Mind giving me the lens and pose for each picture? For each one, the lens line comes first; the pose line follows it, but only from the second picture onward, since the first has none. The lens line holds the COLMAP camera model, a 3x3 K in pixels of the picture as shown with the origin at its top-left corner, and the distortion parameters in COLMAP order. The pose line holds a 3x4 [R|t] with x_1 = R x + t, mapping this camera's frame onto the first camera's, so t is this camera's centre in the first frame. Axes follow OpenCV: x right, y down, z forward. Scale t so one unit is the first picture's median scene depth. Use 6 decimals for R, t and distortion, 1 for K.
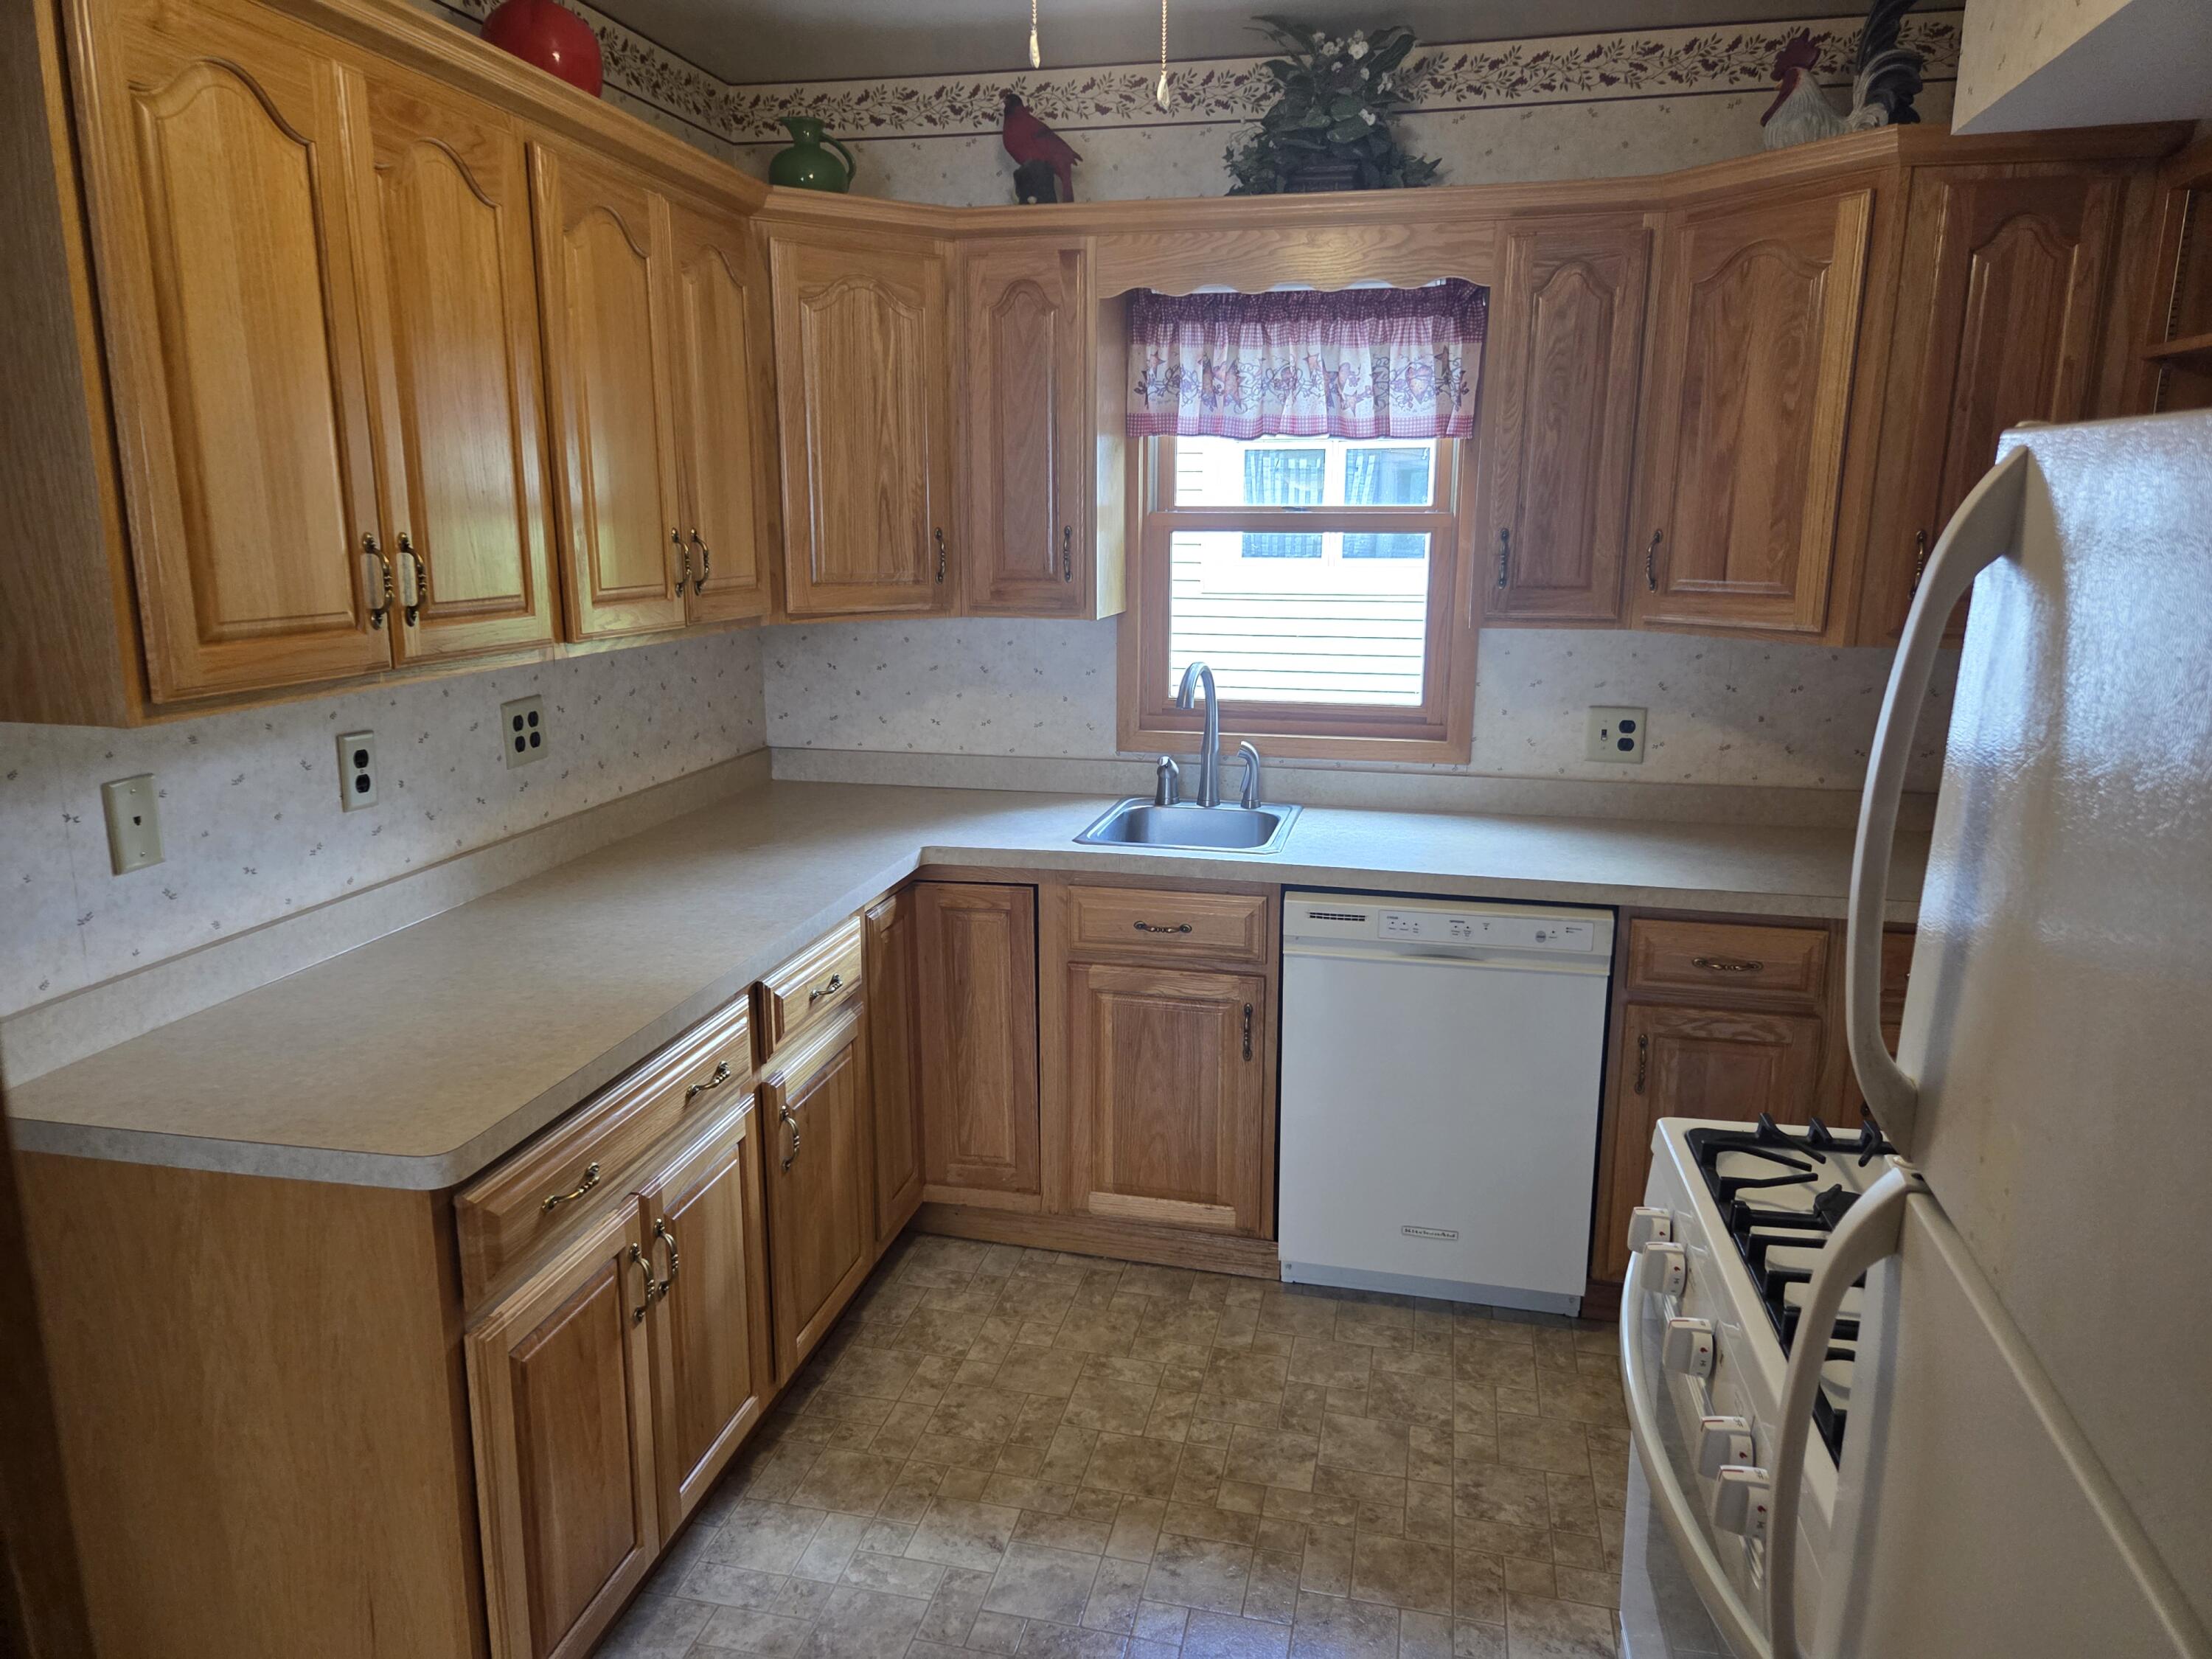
lens RADIAL K [[1483.4, 0, 1109.1], [0, 1483.4, 833.4], [0, 0, 1]] dist [0.060750, -0.038199]
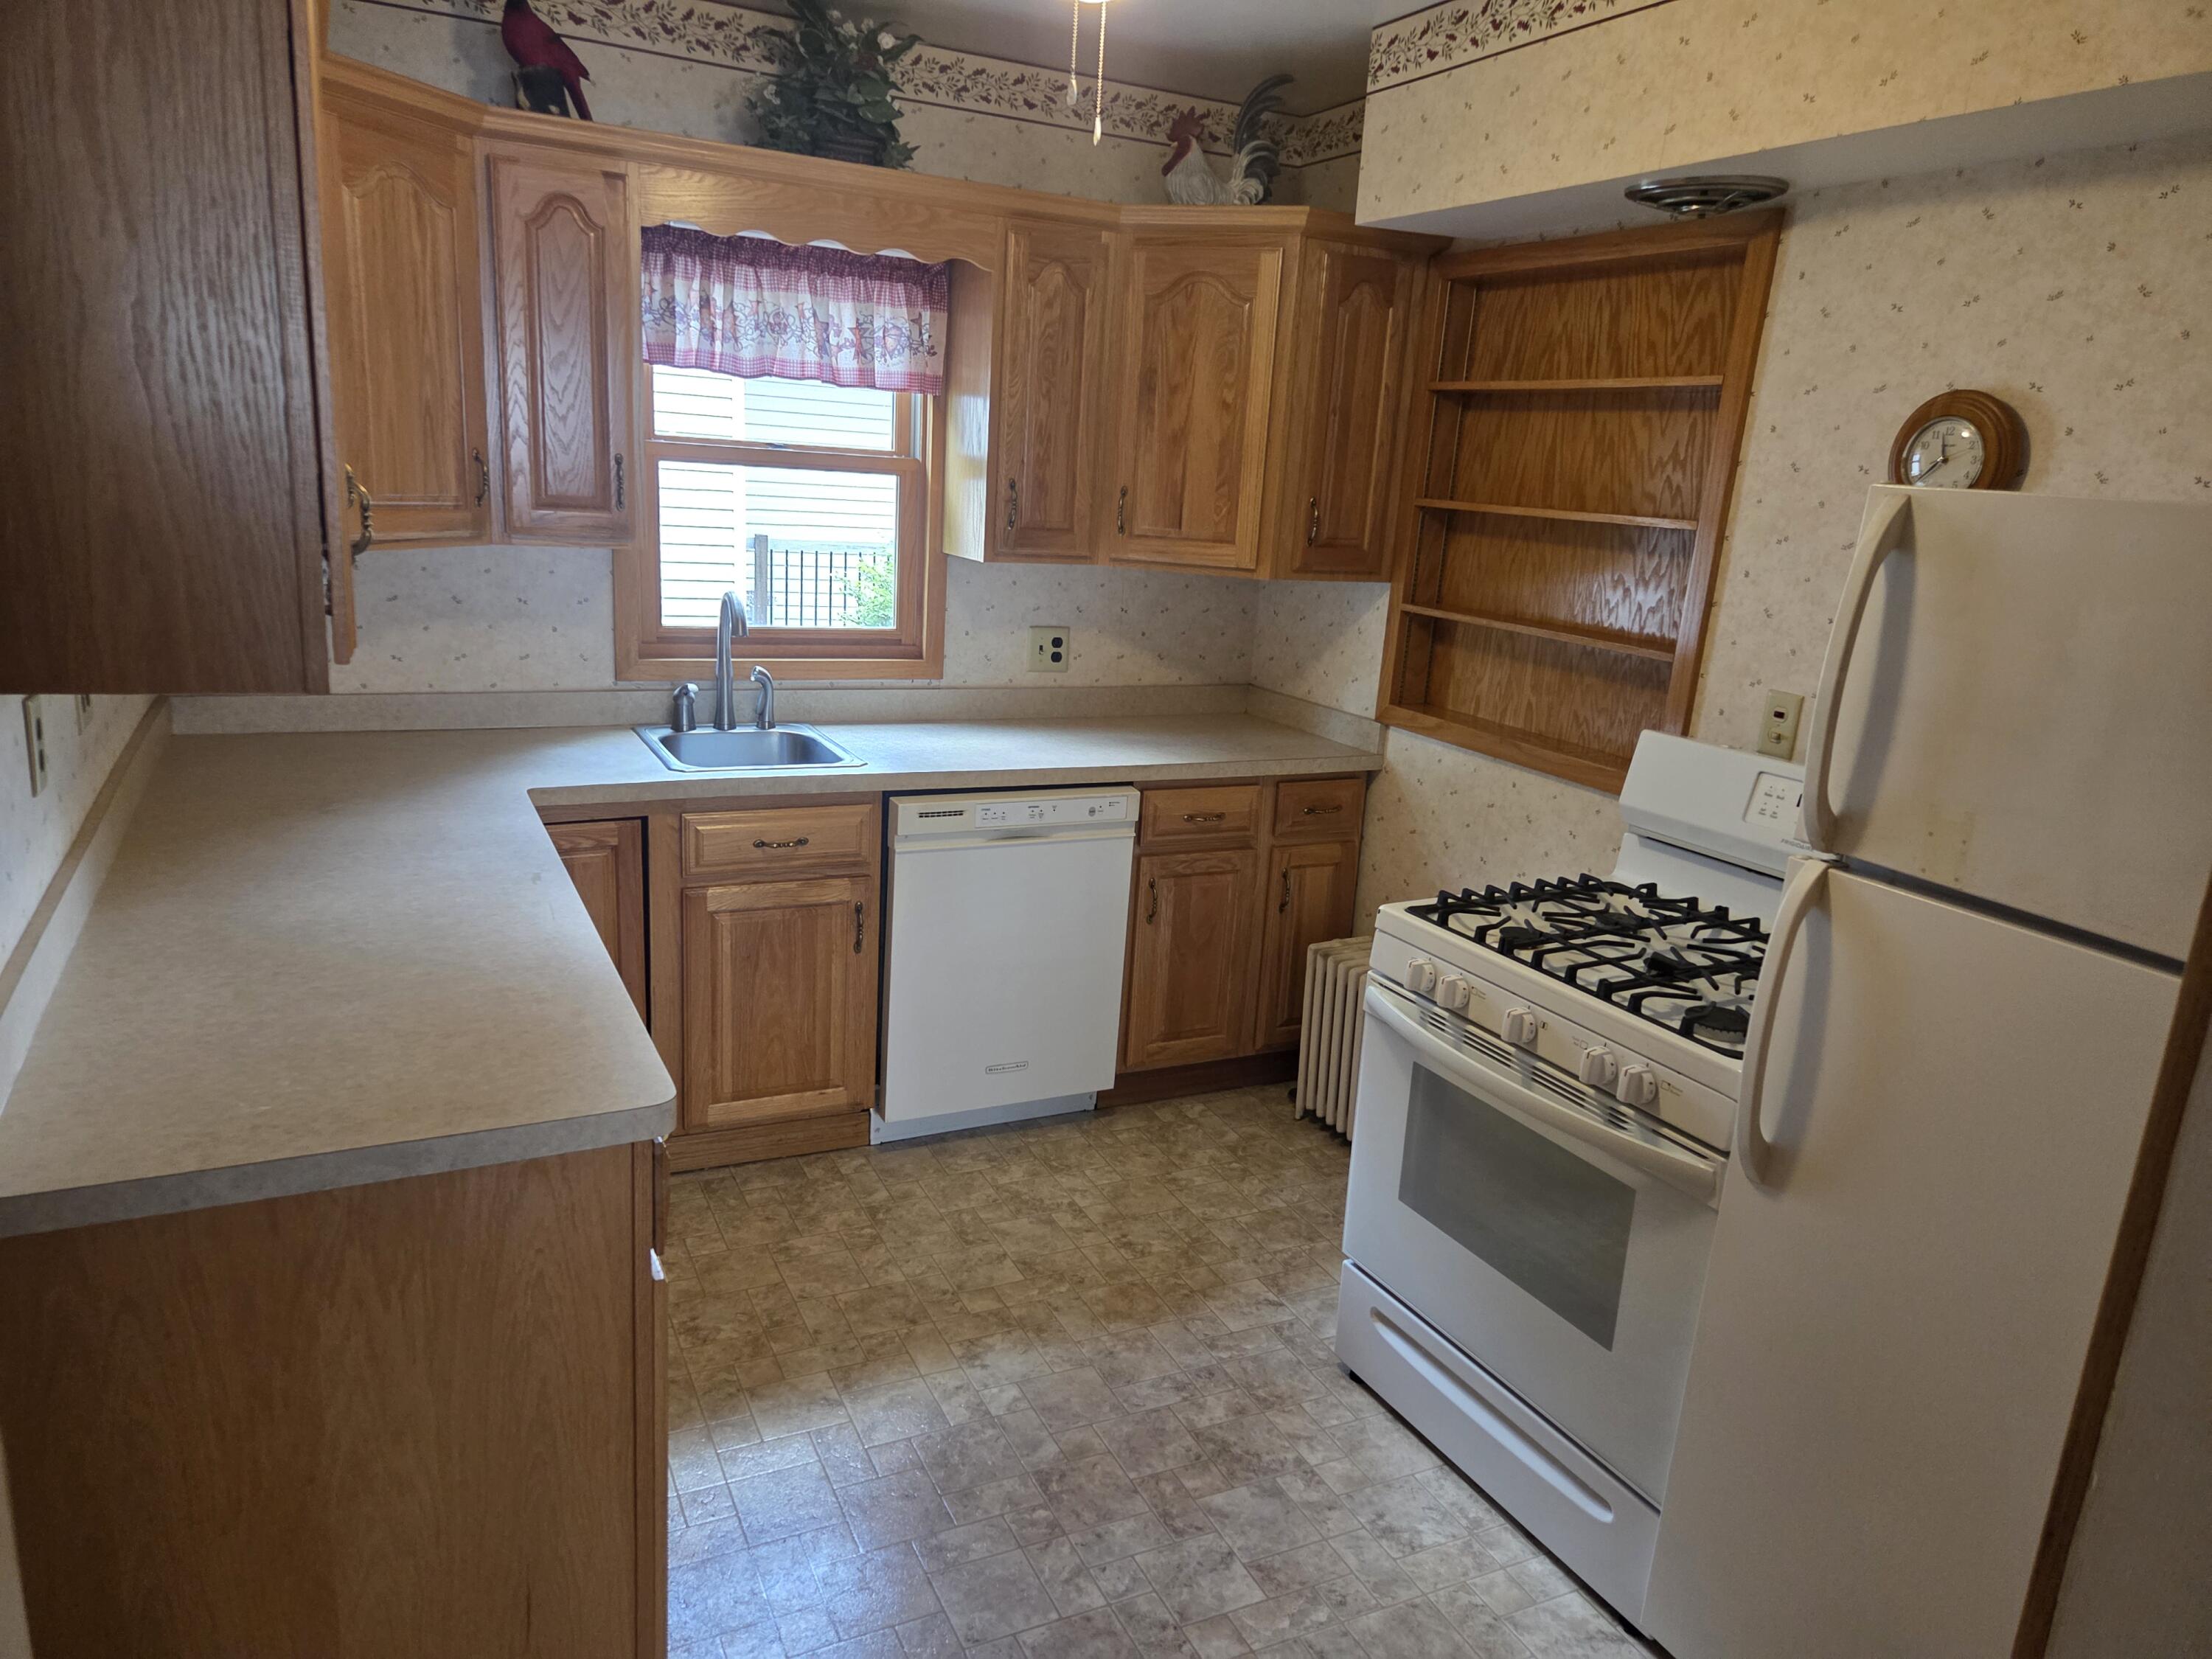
lens RADIAL K [[1483.4, 0, 1100.3], [0, 1483.4, 831.8], [0, 0, 1]] dist [0.060750, -0.038199]
pose [[0.774308, -0.110907, 0.623014, -0.452991], [0.077171, 0.993723, 0.080989, -0.013575], [-0.628086, -0.014632, 0.778006, 0.019973]]
